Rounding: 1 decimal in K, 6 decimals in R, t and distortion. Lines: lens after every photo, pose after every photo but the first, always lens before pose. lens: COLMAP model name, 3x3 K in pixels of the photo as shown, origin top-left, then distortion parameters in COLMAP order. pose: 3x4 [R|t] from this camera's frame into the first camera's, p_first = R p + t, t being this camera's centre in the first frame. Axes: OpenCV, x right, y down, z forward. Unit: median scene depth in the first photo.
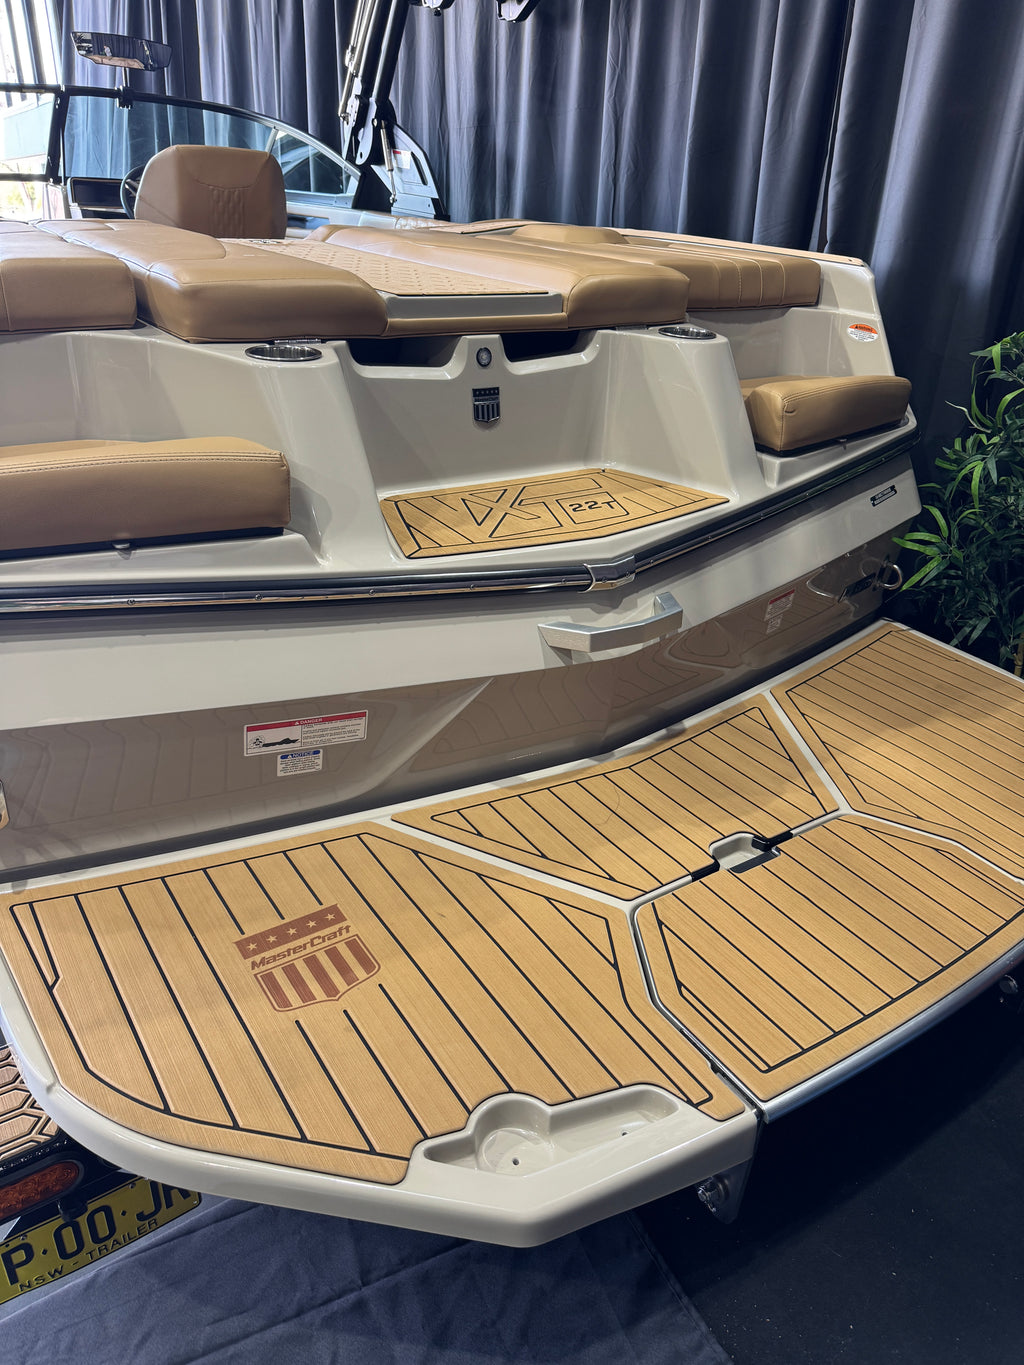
lens RADIAL K [[961.7, 0, 509.8], [0, 961.7, 679.2], [0, 0, 1]] dist [0.072631, -0.093016]
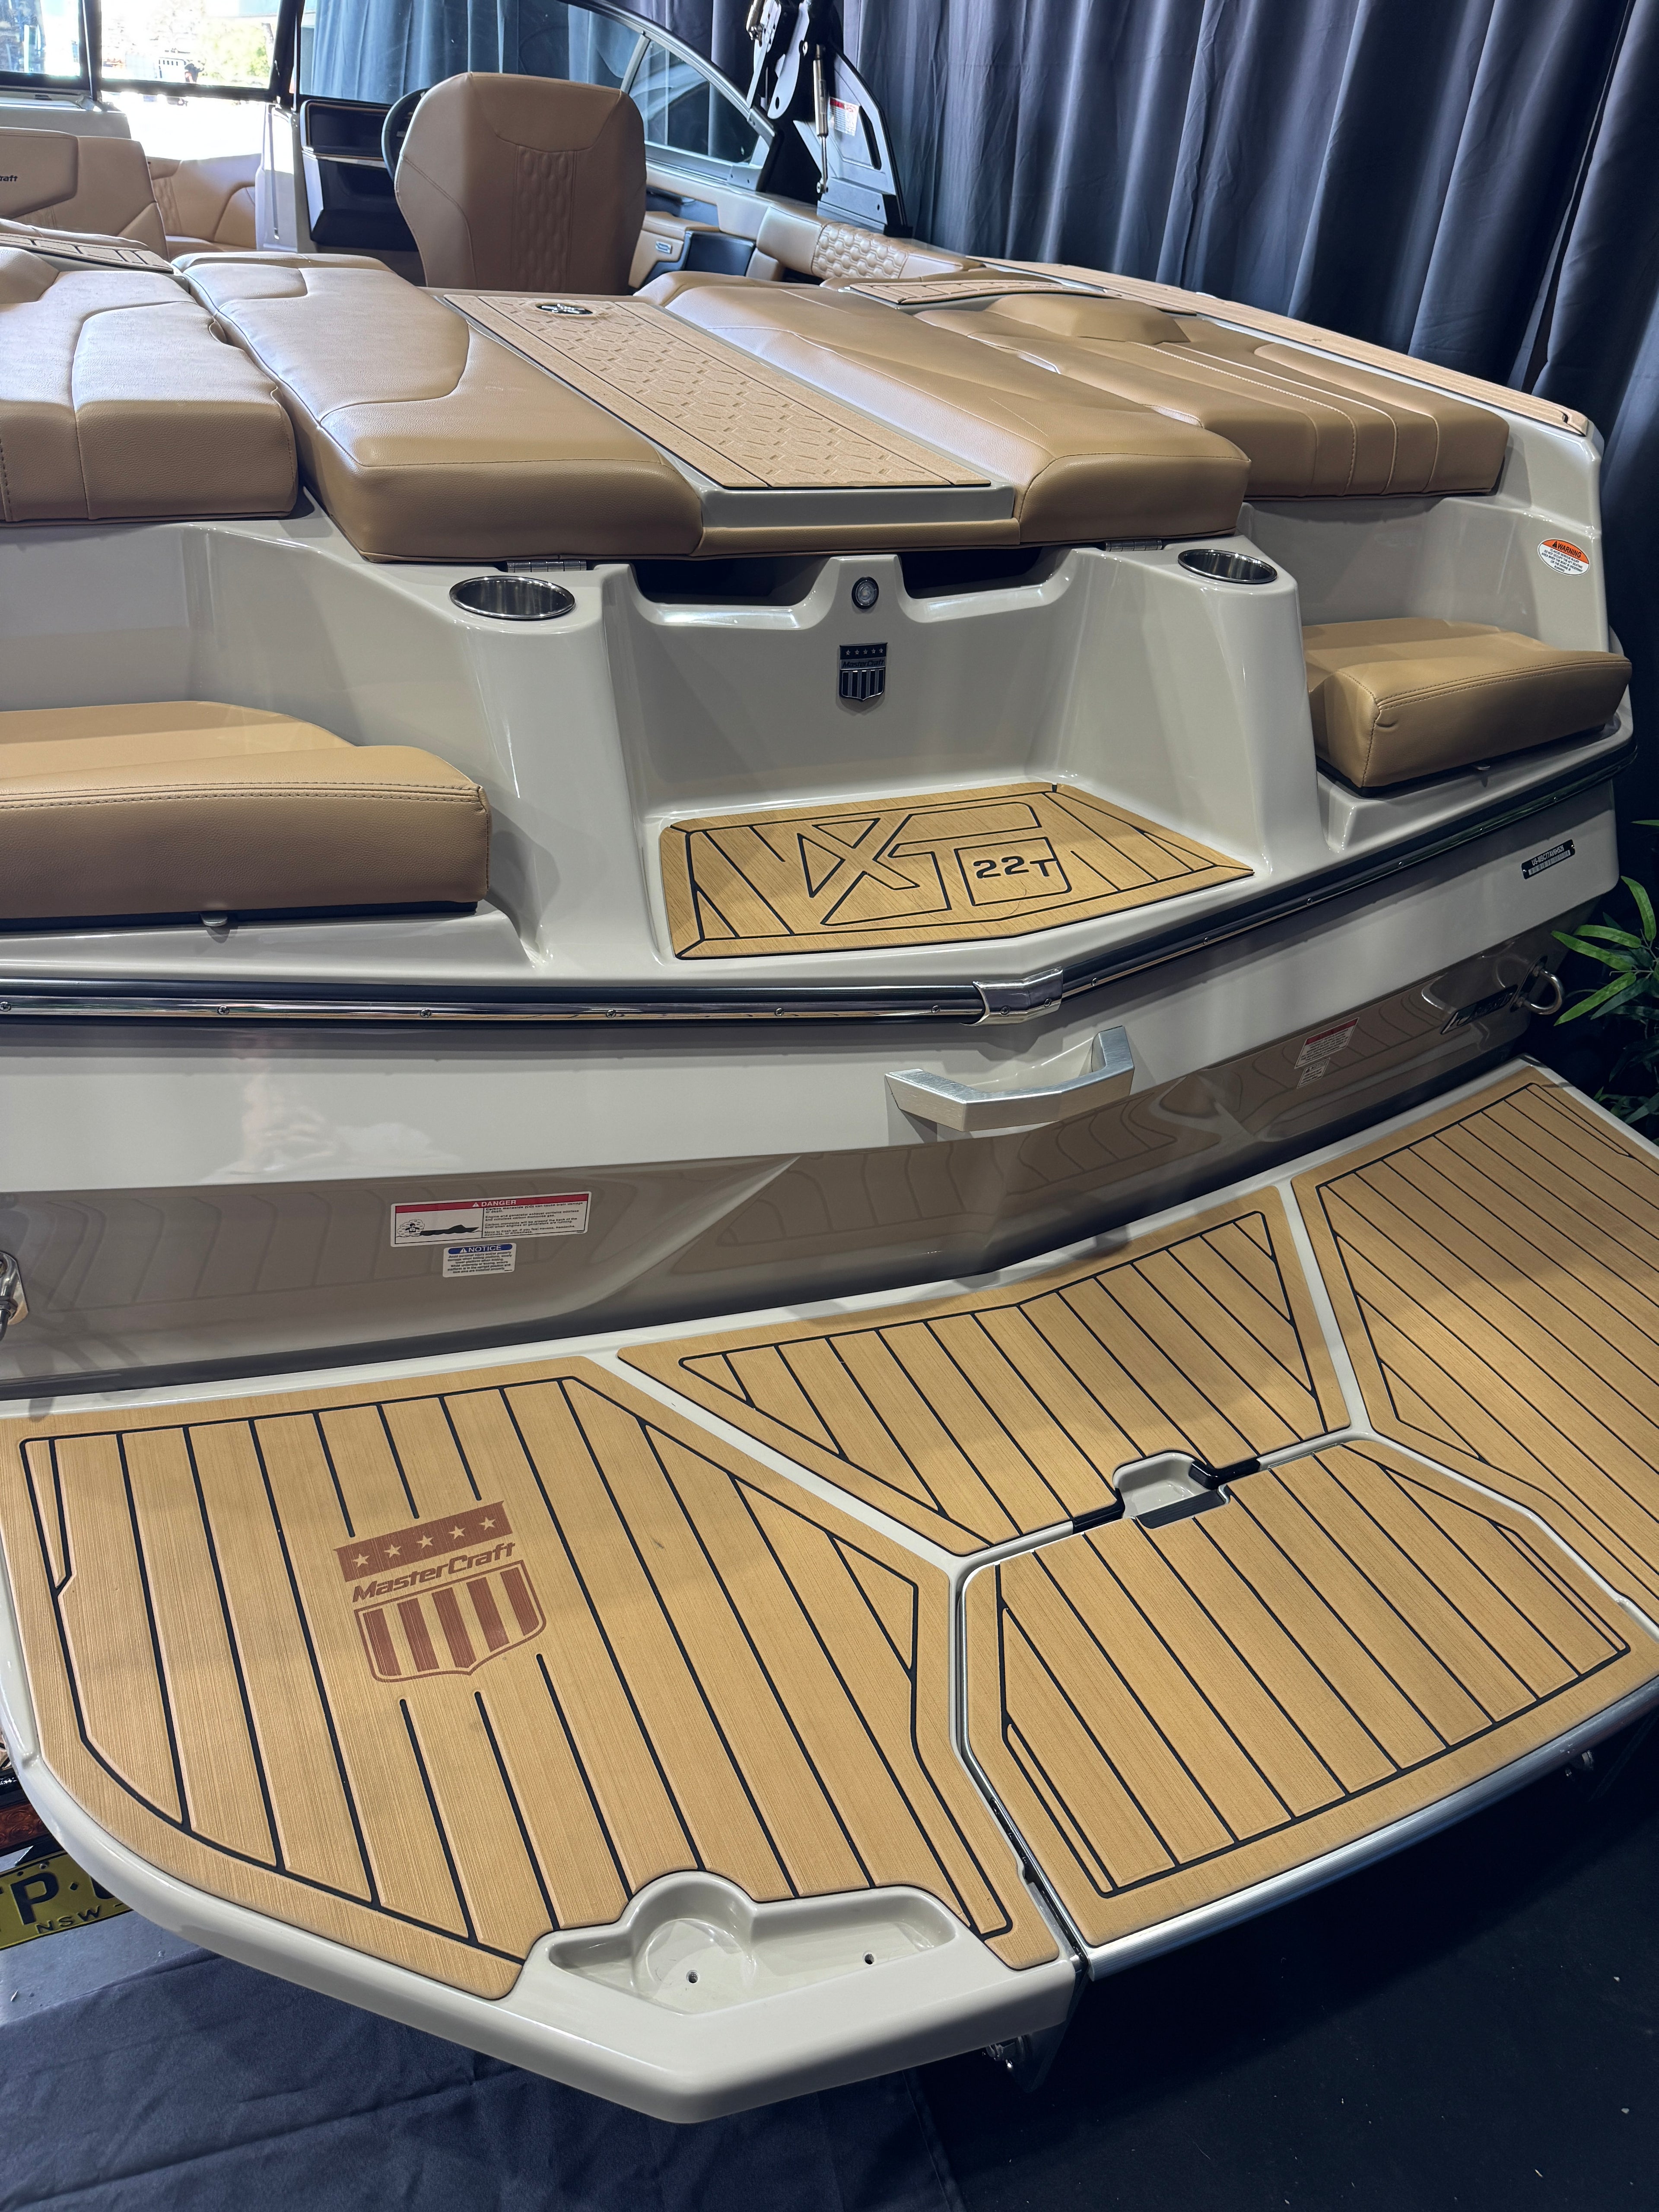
lens RADIAL K [[1569.0, 0, 820.2], [0, 1569.0, 1095.7], [0, 0, 1]] dist [0.069006, -0.087156]
pose [[0.988892, 0.117012, -0.091661, 0.081600], [-0.107108, 0.988538, 0.106399, -0.145345], [0.103060, -0.095400, 0.990090, 0.005705]]
